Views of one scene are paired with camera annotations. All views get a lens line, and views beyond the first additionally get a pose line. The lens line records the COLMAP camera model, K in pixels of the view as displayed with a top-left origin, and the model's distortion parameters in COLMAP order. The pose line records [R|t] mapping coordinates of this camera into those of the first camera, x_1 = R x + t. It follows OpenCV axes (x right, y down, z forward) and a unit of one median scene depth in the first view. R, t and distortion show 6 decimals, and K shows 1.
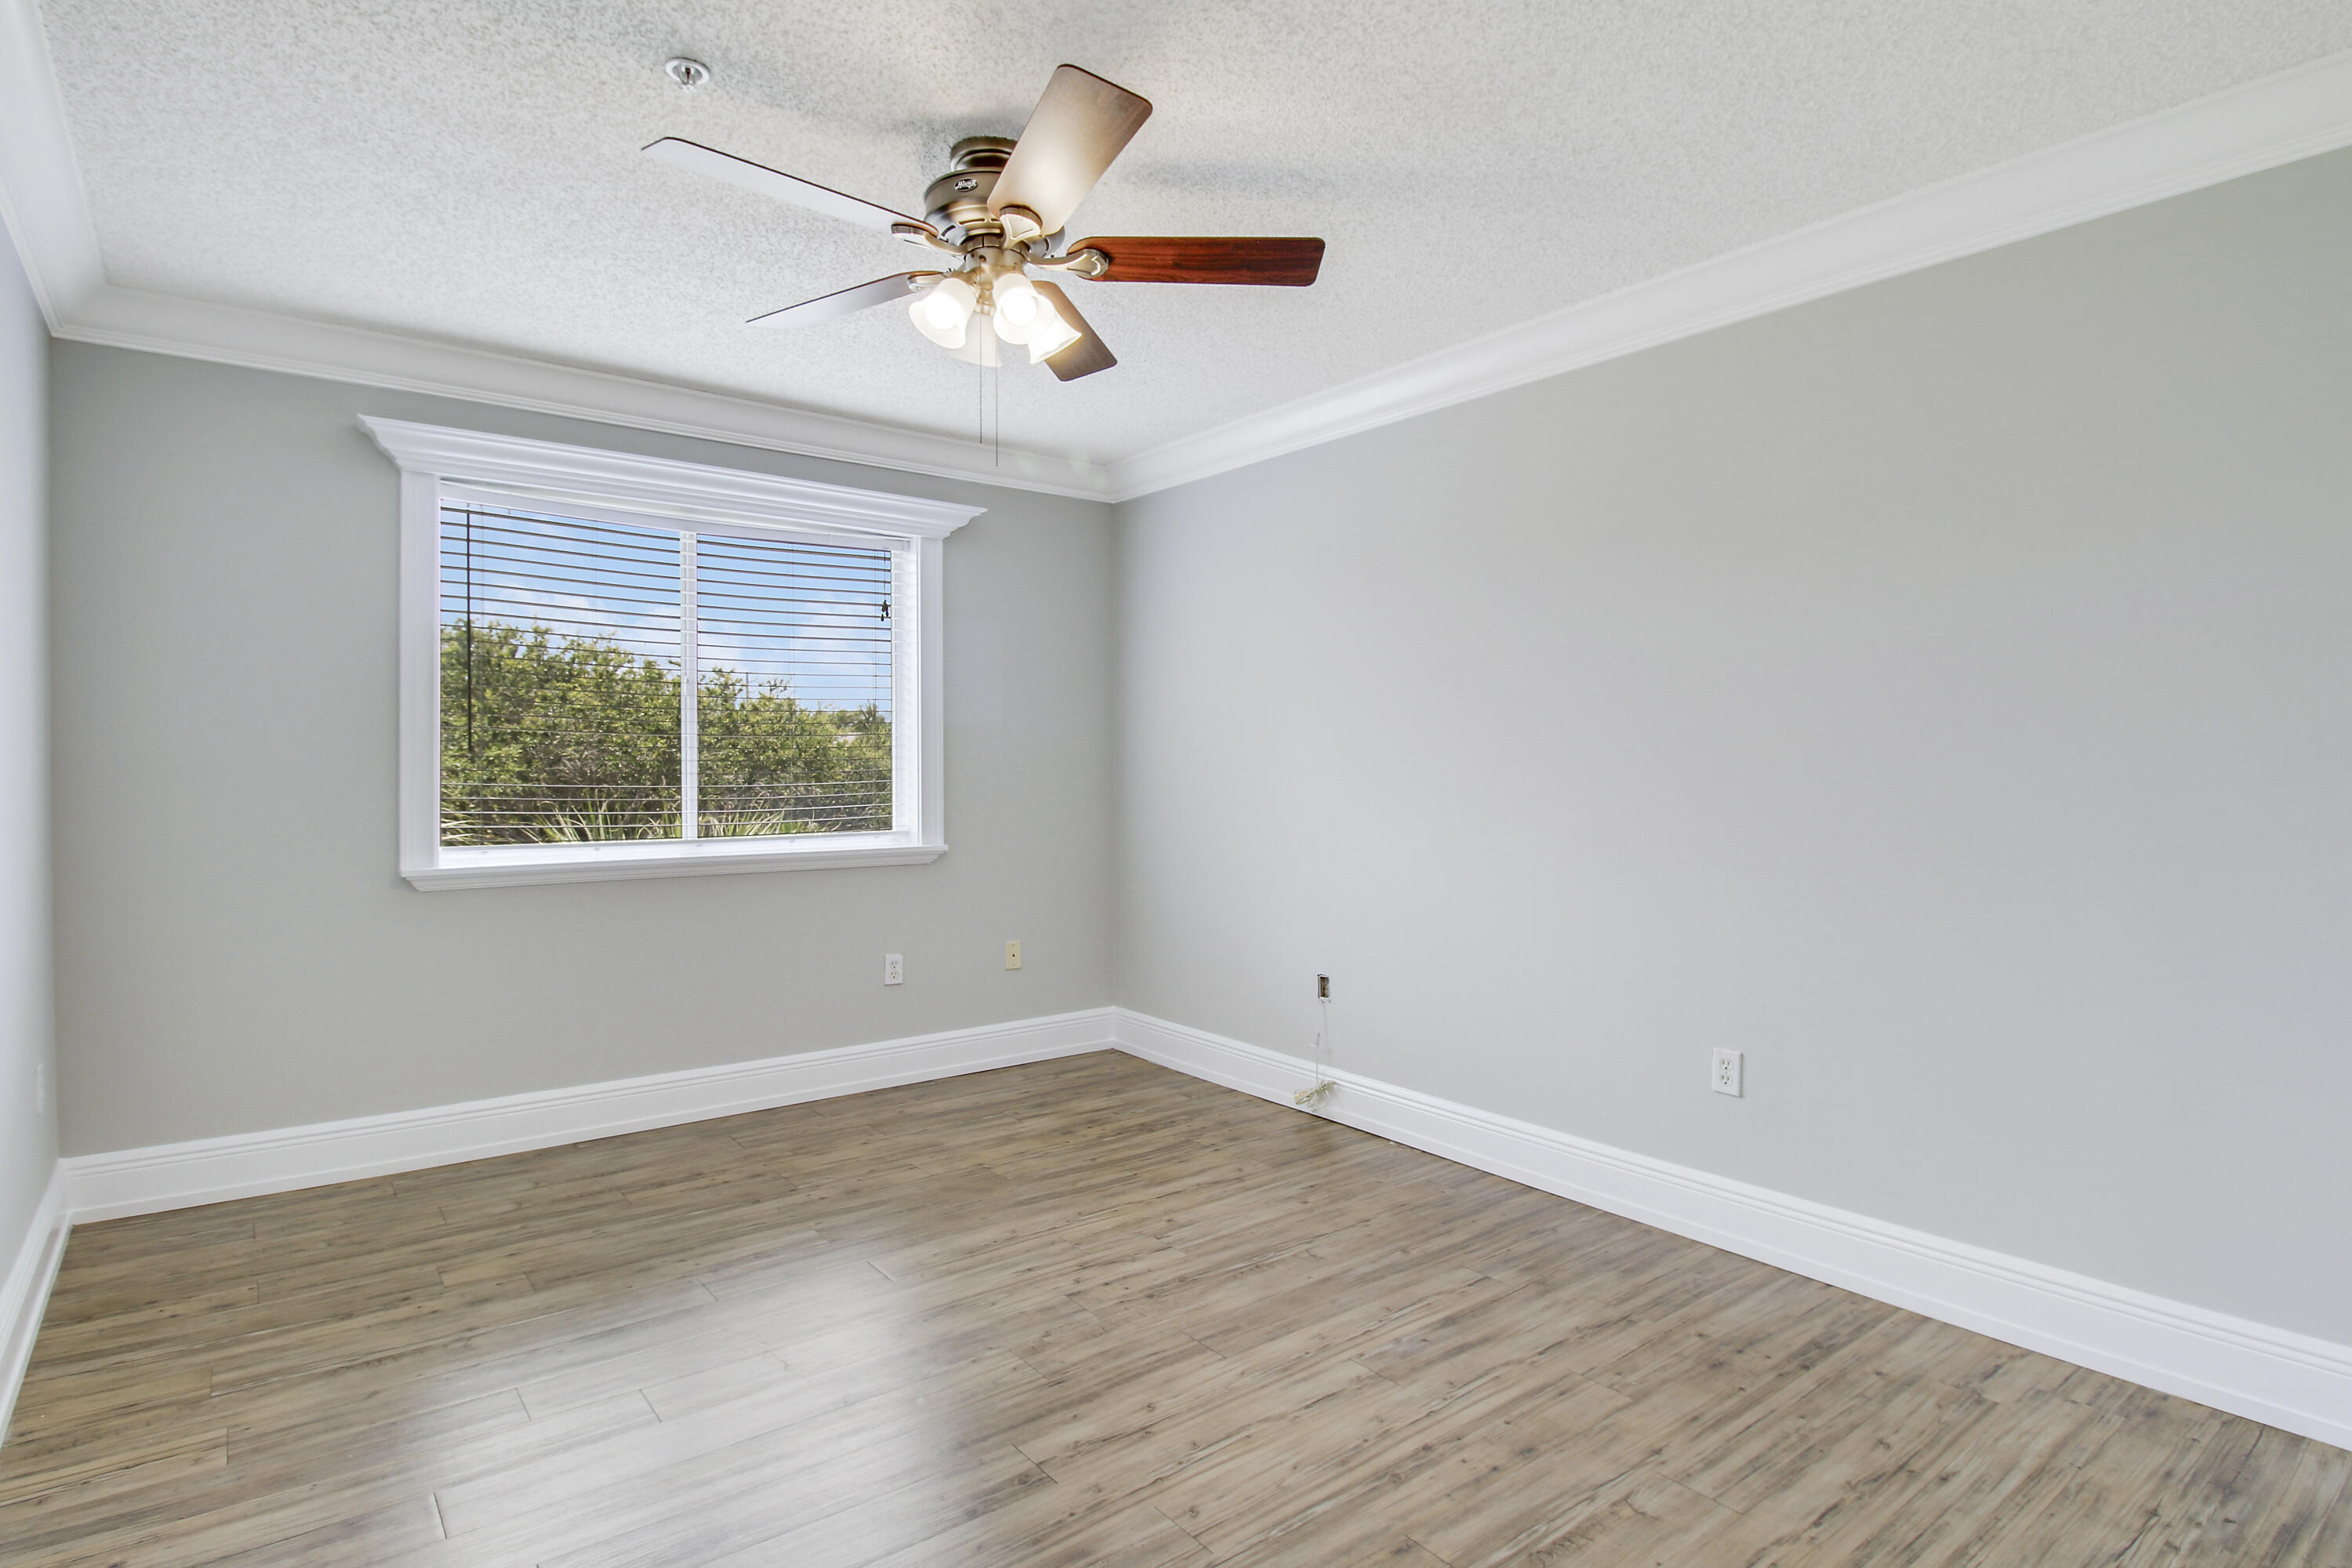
lens RADIAL K [[1274.0, 0, 1176.0], [0, 1274.0, 784.0], [0, 0, 1]] dist [0.000410, -0.018296]
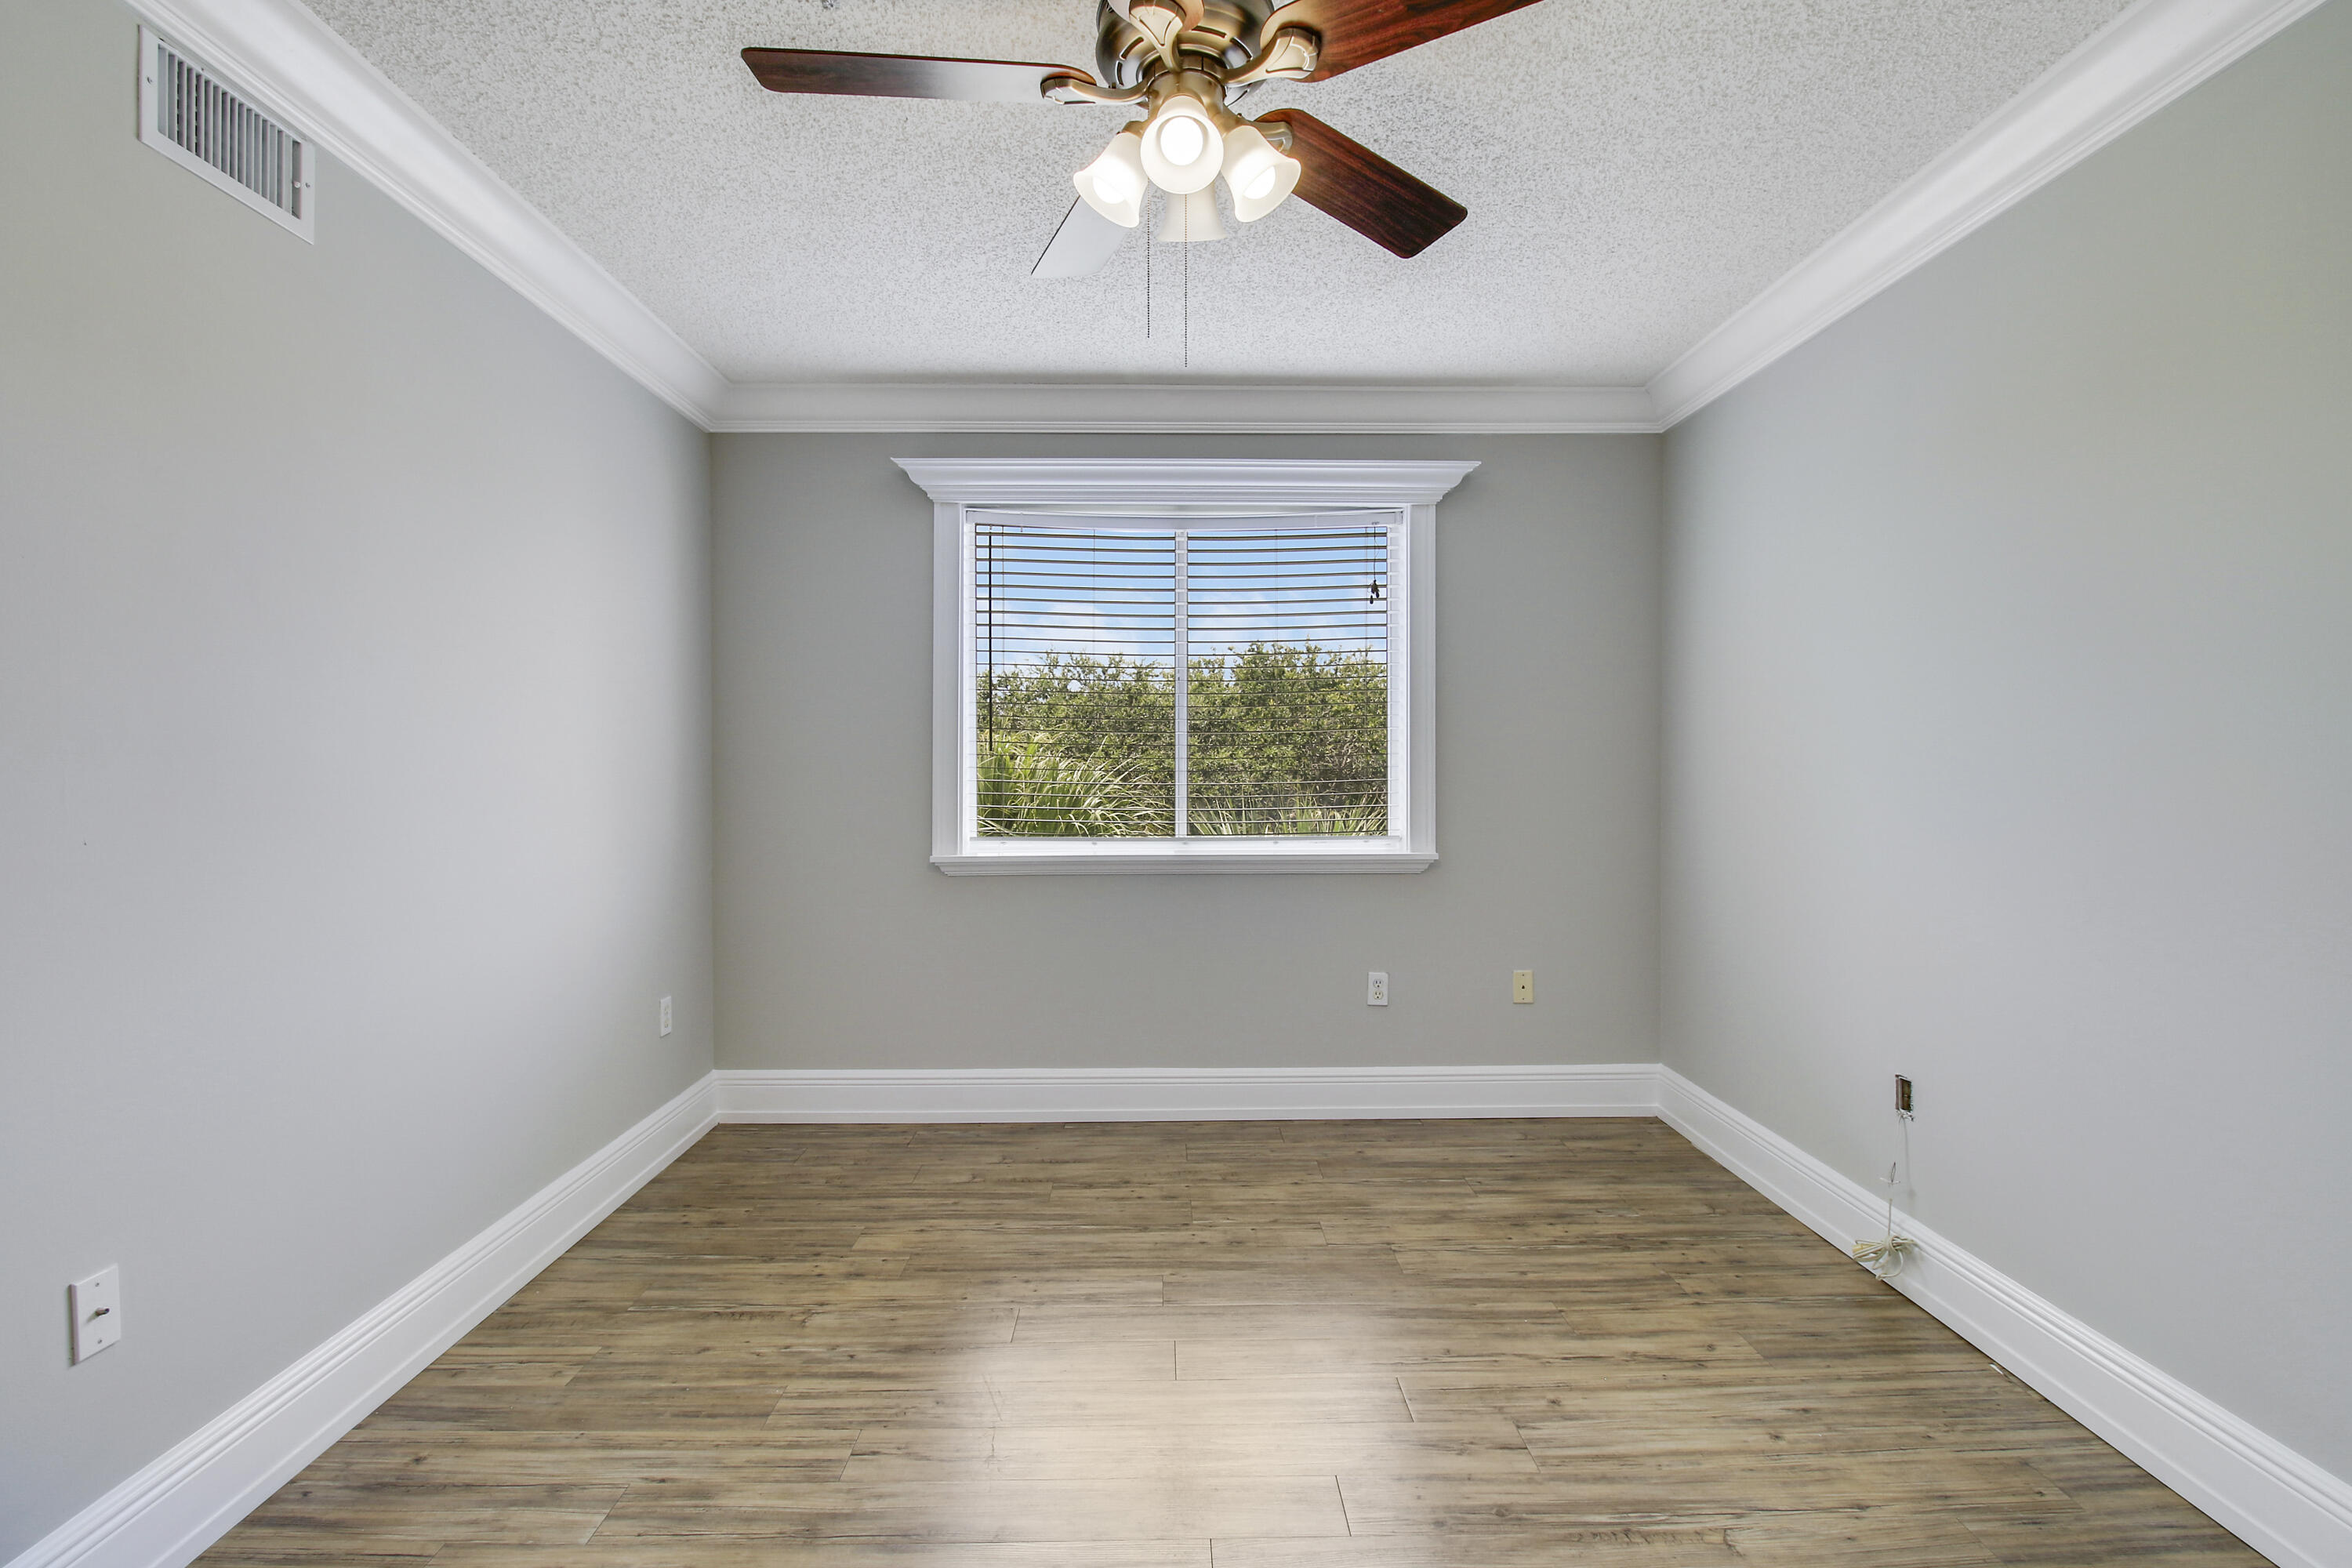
lens RADIAL K [[1160.3, 0, 1160.5], [0, 1160.3, 773.5], [0, 0, 1]] dist [0.005344, -0.021193]
pose [[0.799476, 0.002752, -0.600692, 0.180062], [-0.006528, 0.999970, -0.004108, -0.002851], [0.600663, 0.007206, 0.799470, 0.304904]]
